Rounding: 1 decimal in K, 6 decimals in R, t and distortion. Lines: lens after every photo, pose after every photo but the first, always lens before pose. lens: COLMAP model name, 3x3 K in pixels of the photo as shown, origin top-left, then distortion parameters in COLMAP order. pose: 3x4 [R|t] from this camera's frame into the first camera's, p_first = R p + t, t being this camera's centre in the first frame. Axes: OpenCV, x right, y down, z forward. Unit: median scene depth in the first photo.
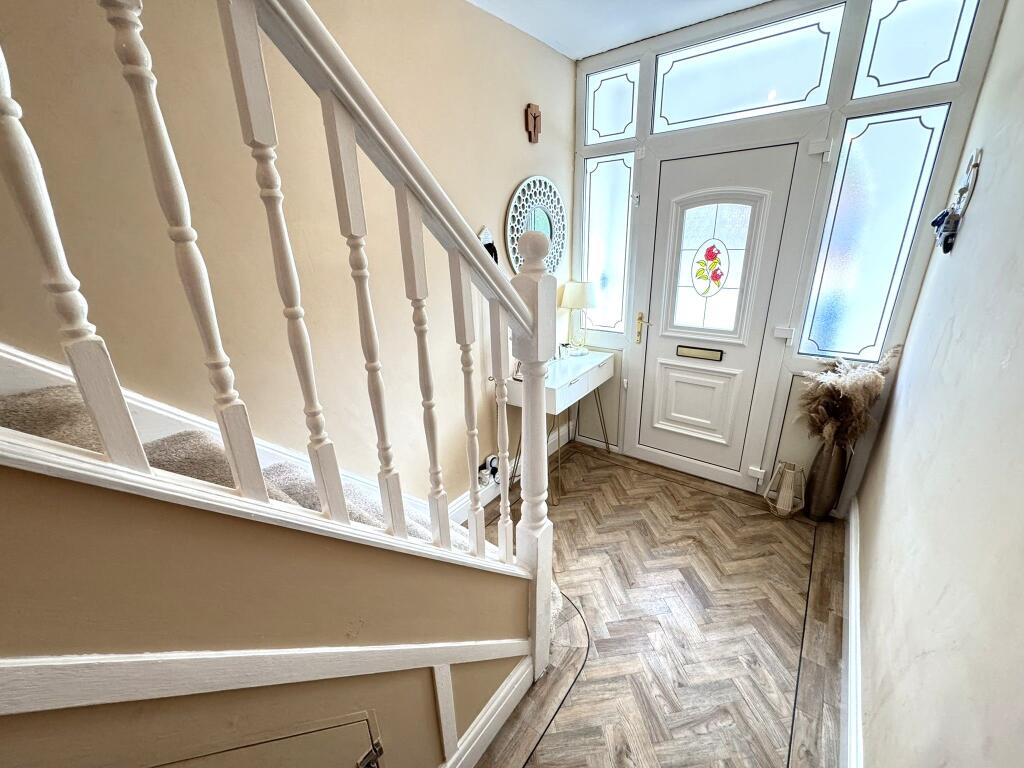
lens RADIAL K [[412.6, 0, 508.9], [0, 412.6, 382.8], [0, 0, 1]] dist [-0.002992, 0.000172]
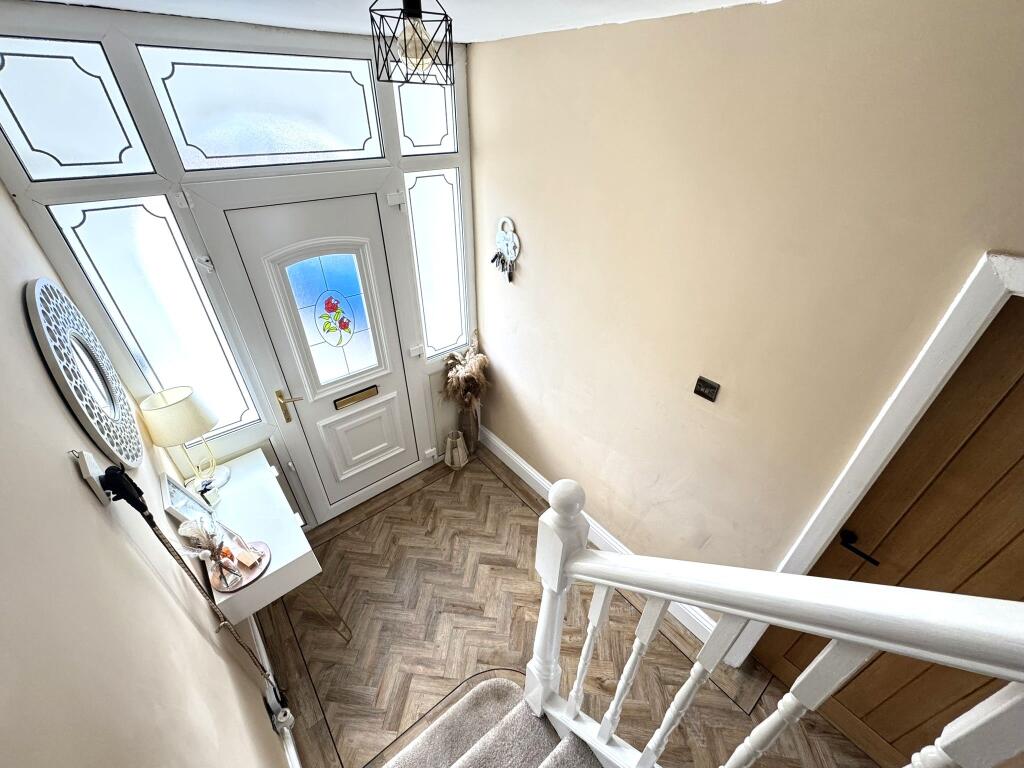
lens RADIAL K [[412.6, 0, 509.9], [0, 412.6, 381.5], [0, 0, 1]] dist [-0.002992, 0.000172]
pose [[0.218216, -0.515815, 0.828442, -0.268248], [0.316412, 0.840438, 0.439939, -0.451777], [-0.923182, 0.166127, 0.346608, 0.348928]]
